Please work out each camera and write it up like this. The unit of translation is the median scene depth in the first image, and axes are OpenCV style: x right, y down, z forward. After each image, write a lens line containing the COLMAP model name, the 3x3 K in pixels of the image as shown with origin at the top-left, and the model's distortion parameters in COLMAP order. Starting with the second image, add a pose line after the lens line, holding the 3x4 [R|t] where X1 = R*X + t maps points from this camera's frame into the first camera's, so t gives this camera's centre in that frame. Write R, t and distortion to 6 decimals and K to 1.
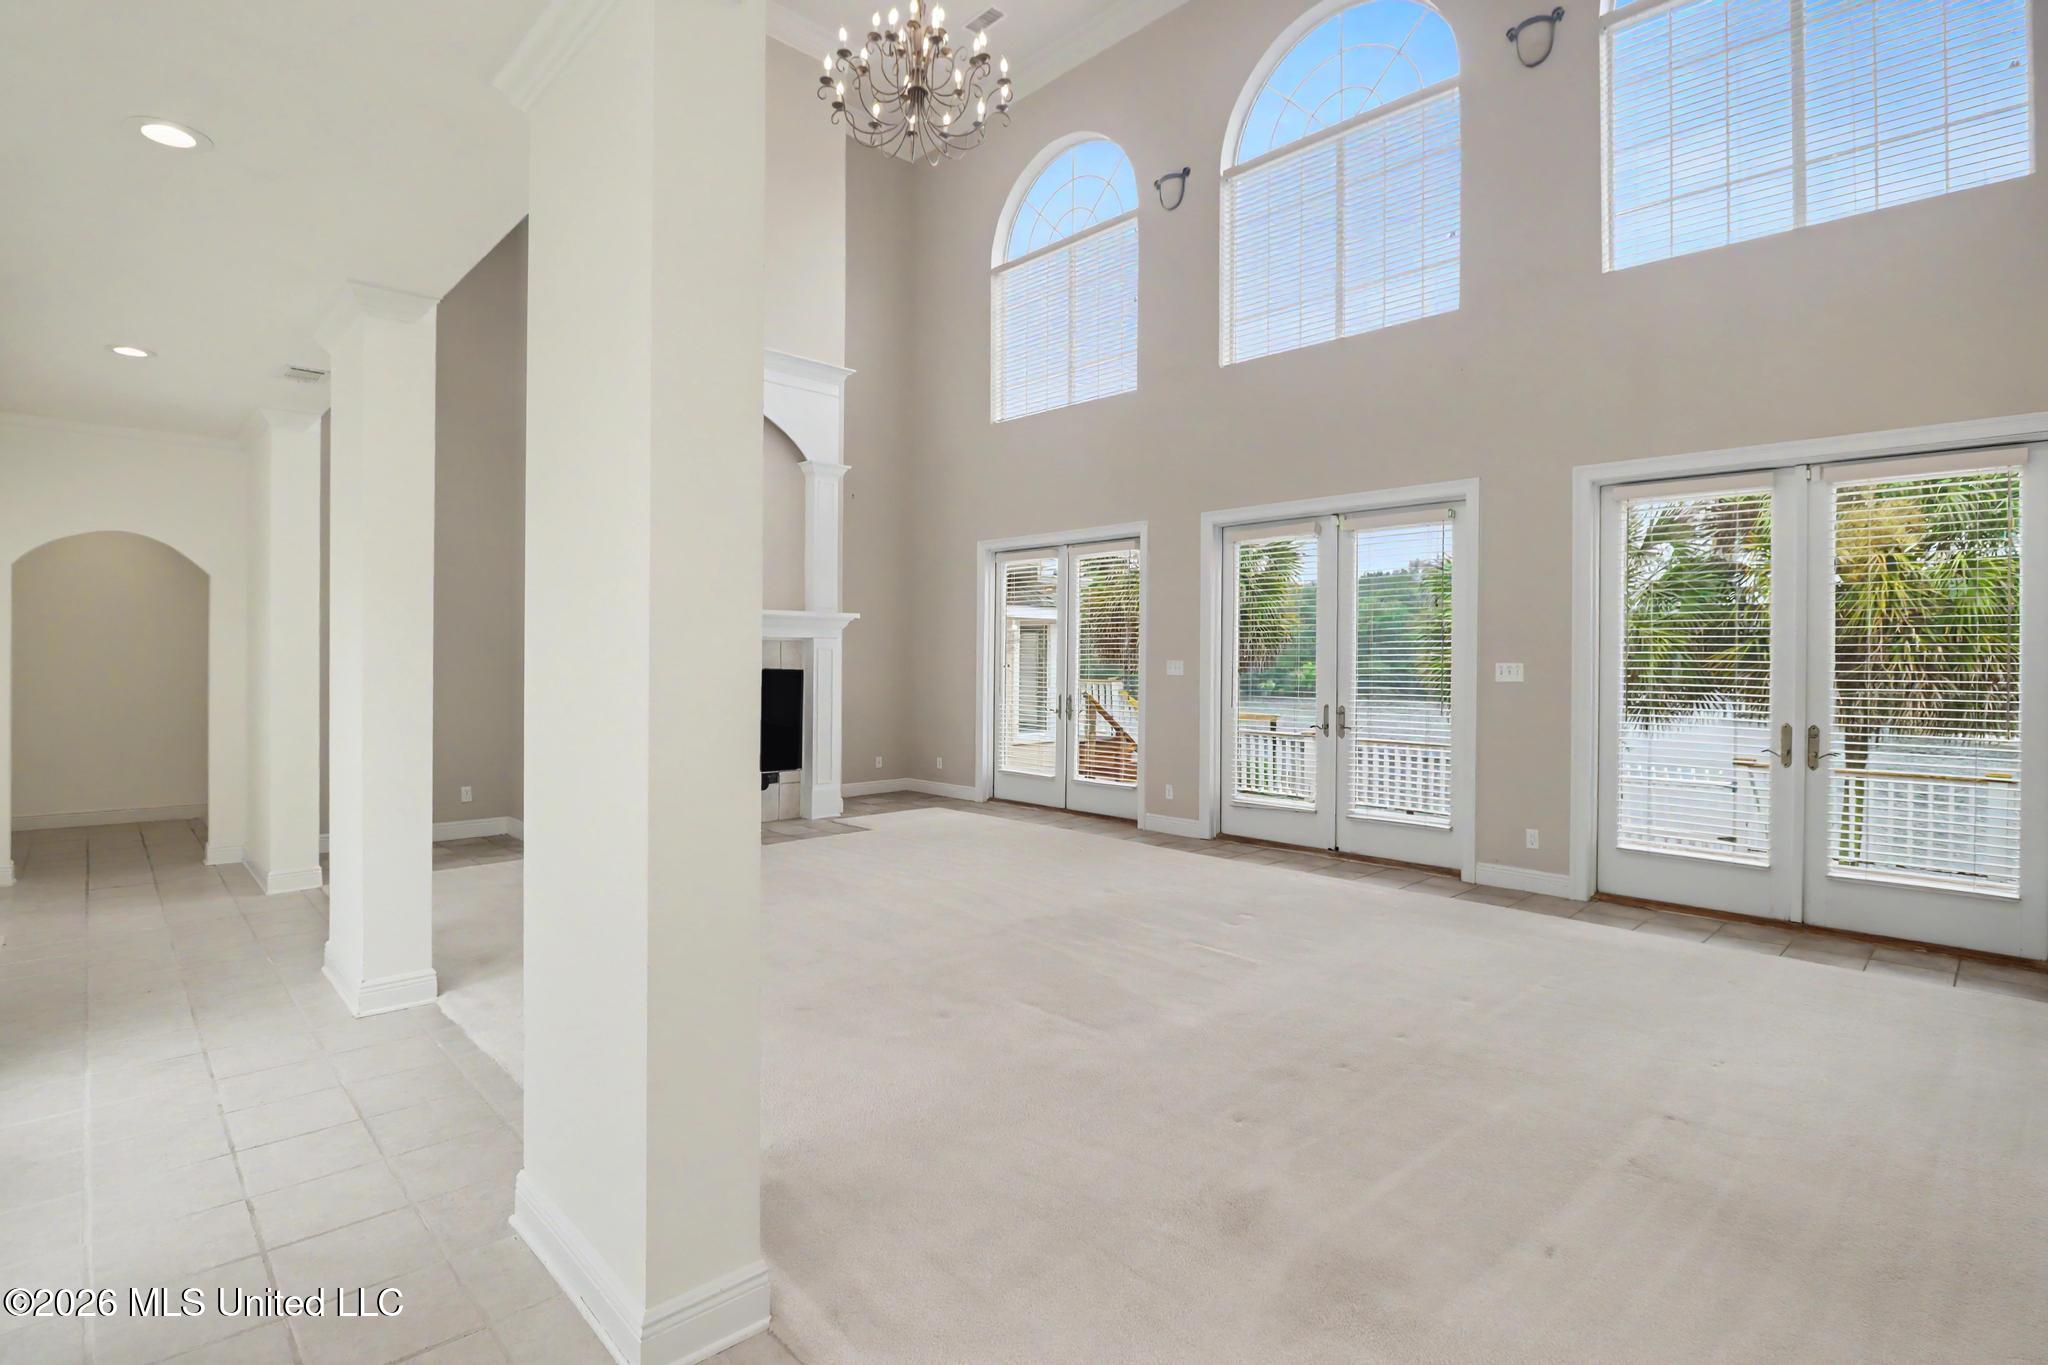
lens RADIAL K [[969.7, 0, 1022.8], [0, 969.7, 660.8], [0, 0, 1]] dist [0.000810, 0.000085]
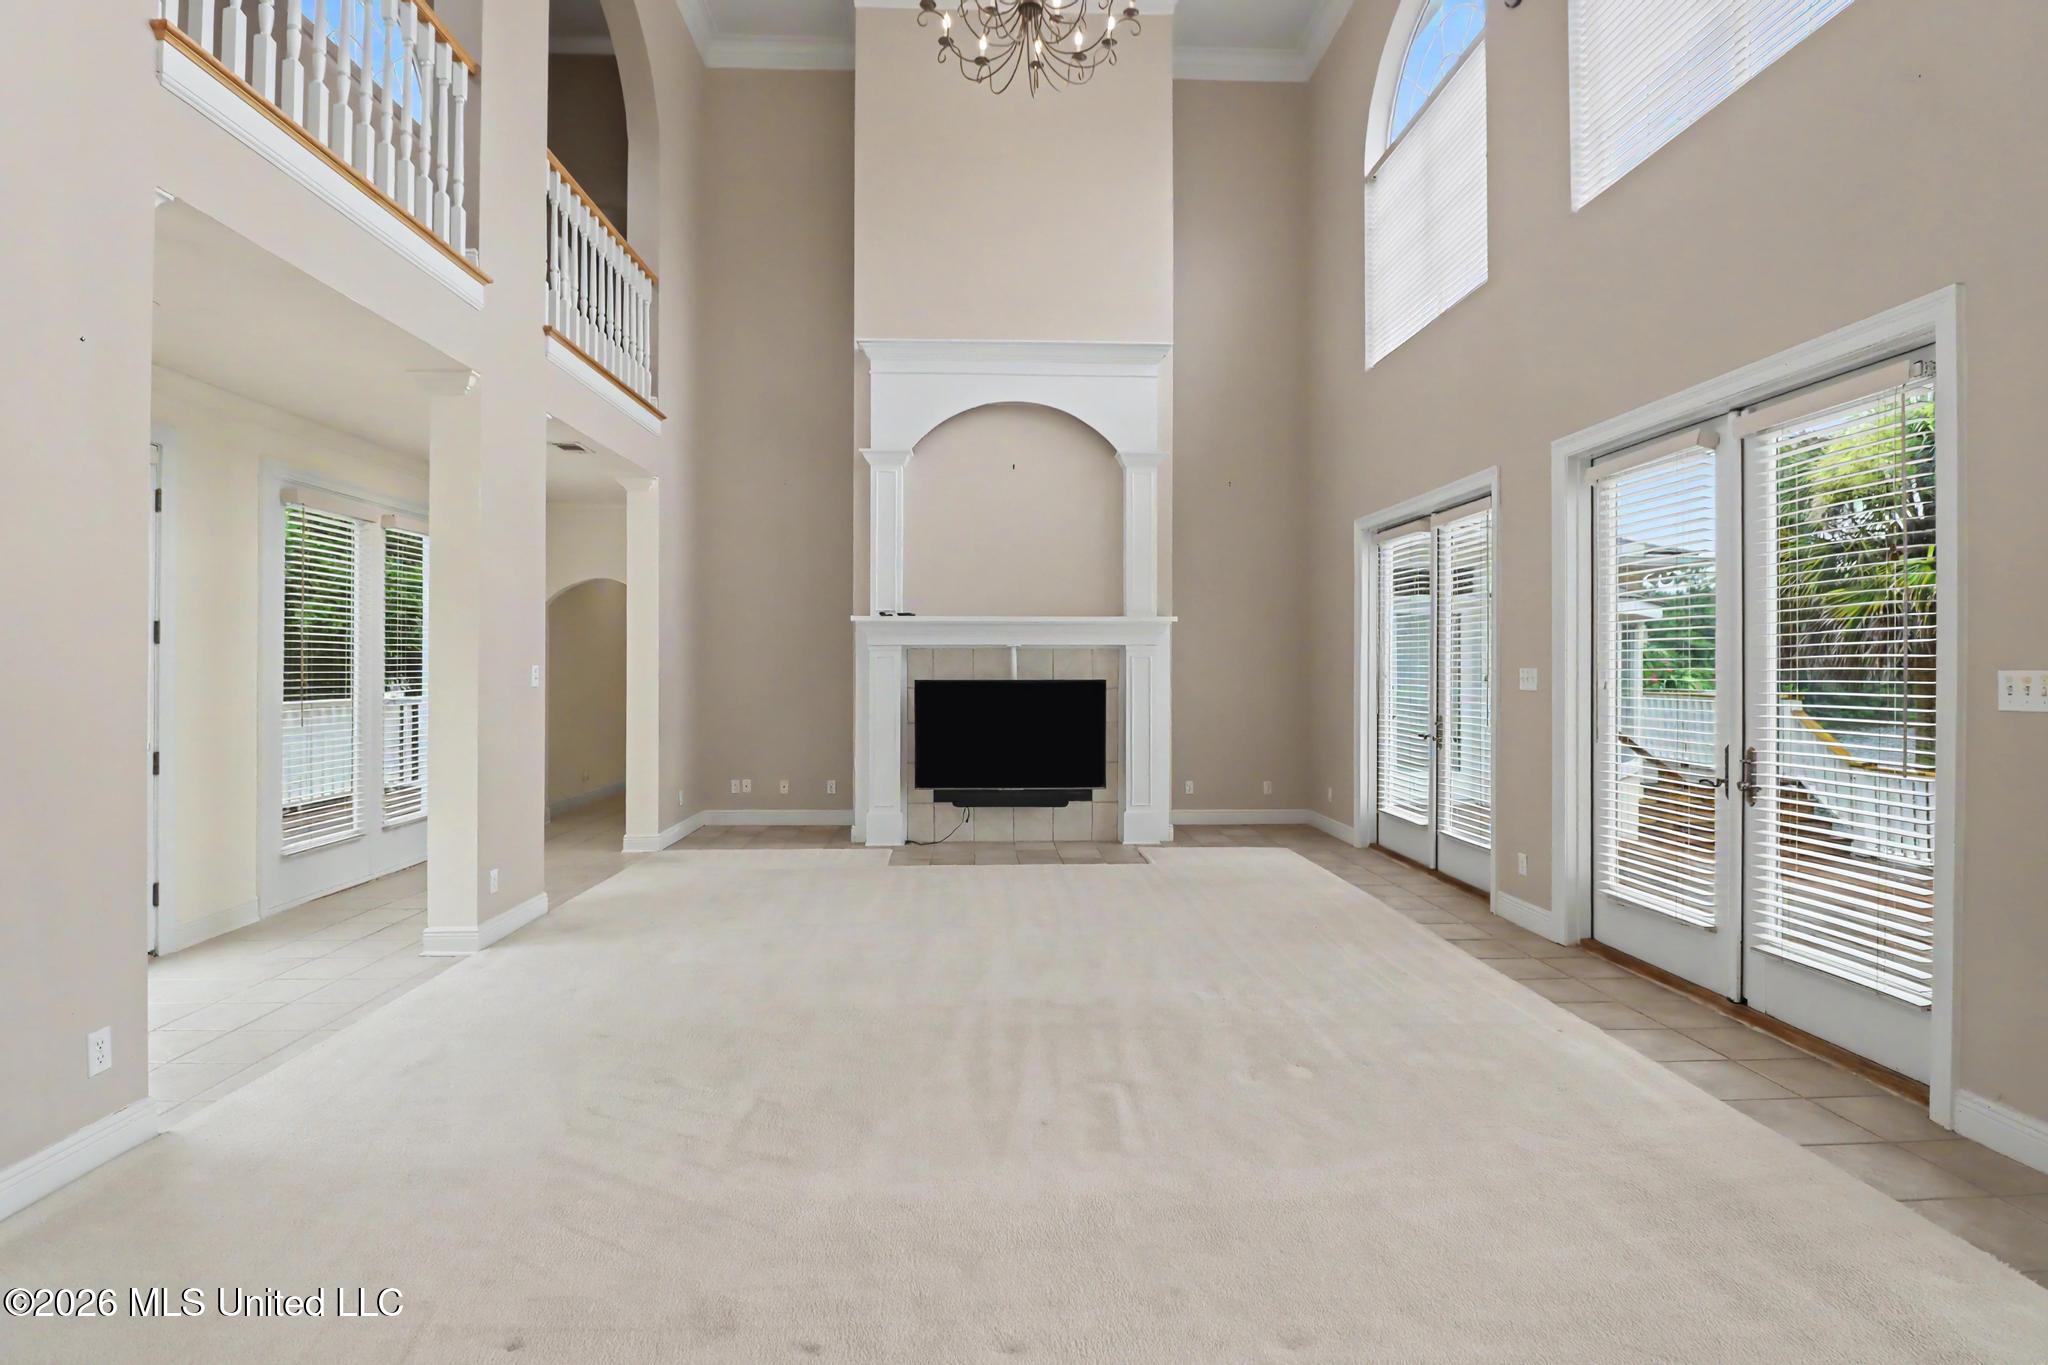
lens RADIAL K [[976.7, 0, 1025.4], [0, 976.7, 667.4], [0, 0, 1]] dist [-0.002720, -0.012227]
pose [[0.750456, -0.004769, -0.660903, 0.321762], [0.002488, 0.999987, -0.004390, 0.001191], [0.660916, 0.001650, 0.750458, 0.249744]]
